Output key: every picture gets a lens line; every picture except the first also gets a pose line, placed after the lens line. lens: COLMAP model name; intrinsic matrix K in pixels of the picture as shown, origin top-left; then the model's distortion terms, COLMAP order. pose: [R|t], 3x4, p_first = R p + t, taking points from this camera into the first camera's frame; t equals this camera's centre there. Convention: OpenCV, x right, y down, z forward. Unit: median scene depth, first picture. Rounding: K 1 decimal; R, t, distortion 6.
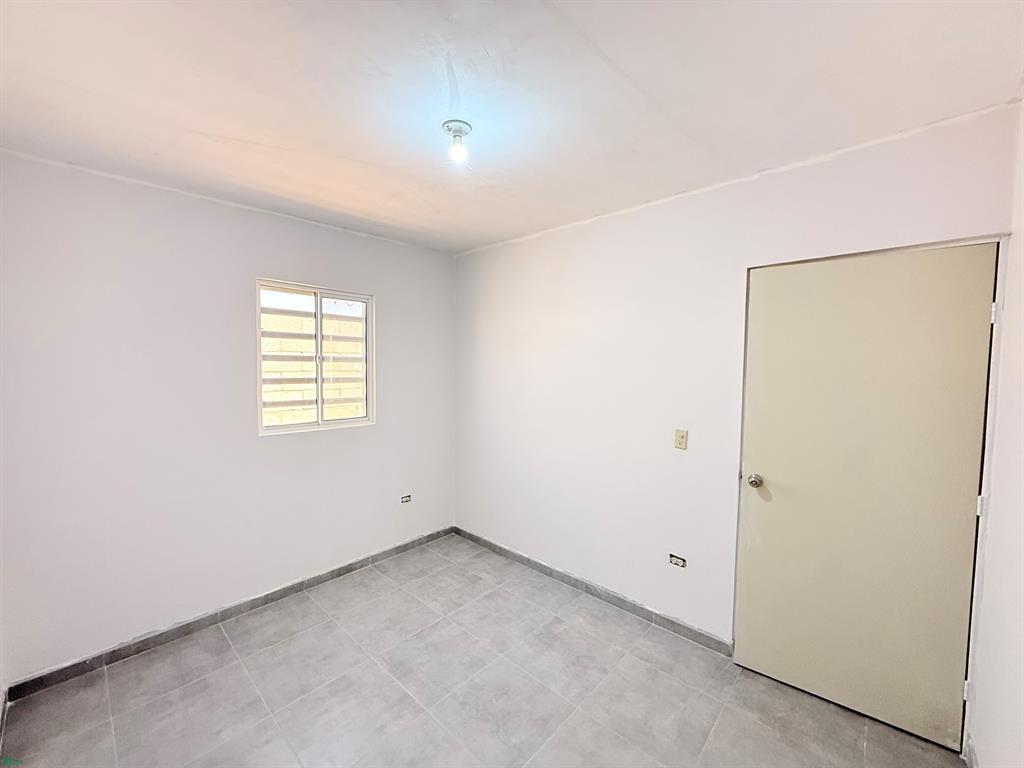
lens RADIAL K [[406.2, 0, 509.0], [0, 406.2, 383.9], [0, 0, 1]] dist [0.001912, 0.000496]
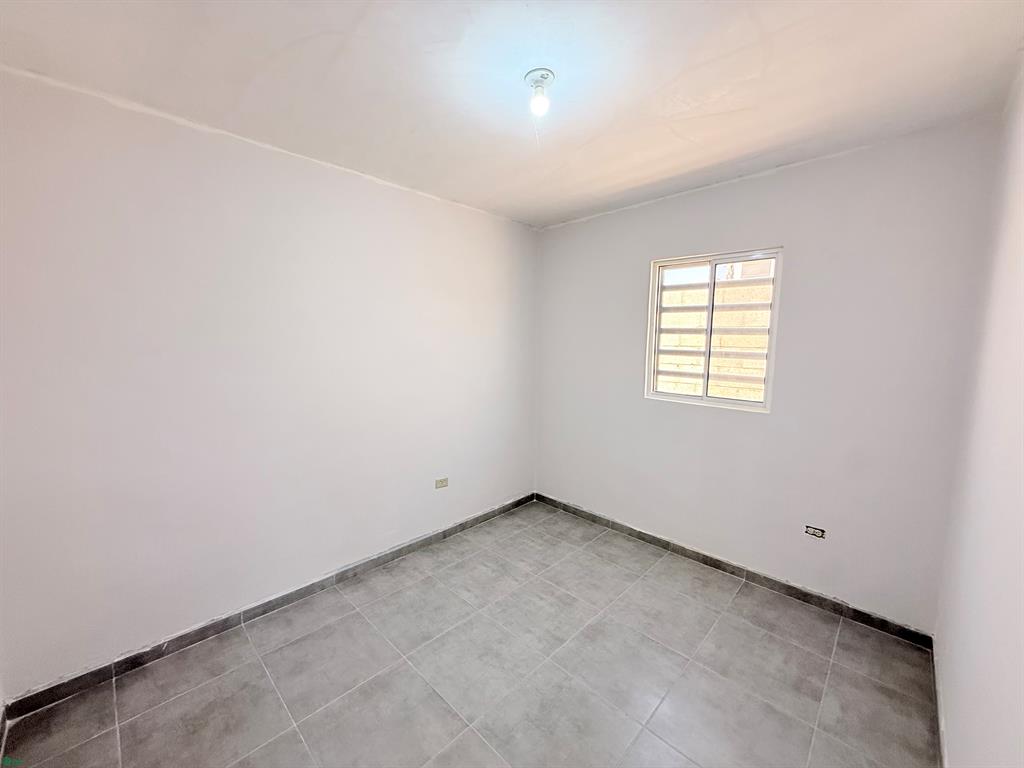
lens RADIAL K [[406.2, 0, 509.0], [0, 406.2, 383.9], [0, 0, 1]] dist [0.001912, 0.000496]
pose [[-0.022567, 0.101824, -0.994546, 0.556112], [-0.063915, 0.992618, 0.103077, -0.007935], [0.997700, 0.065892, -0.015892, 0.616063]]
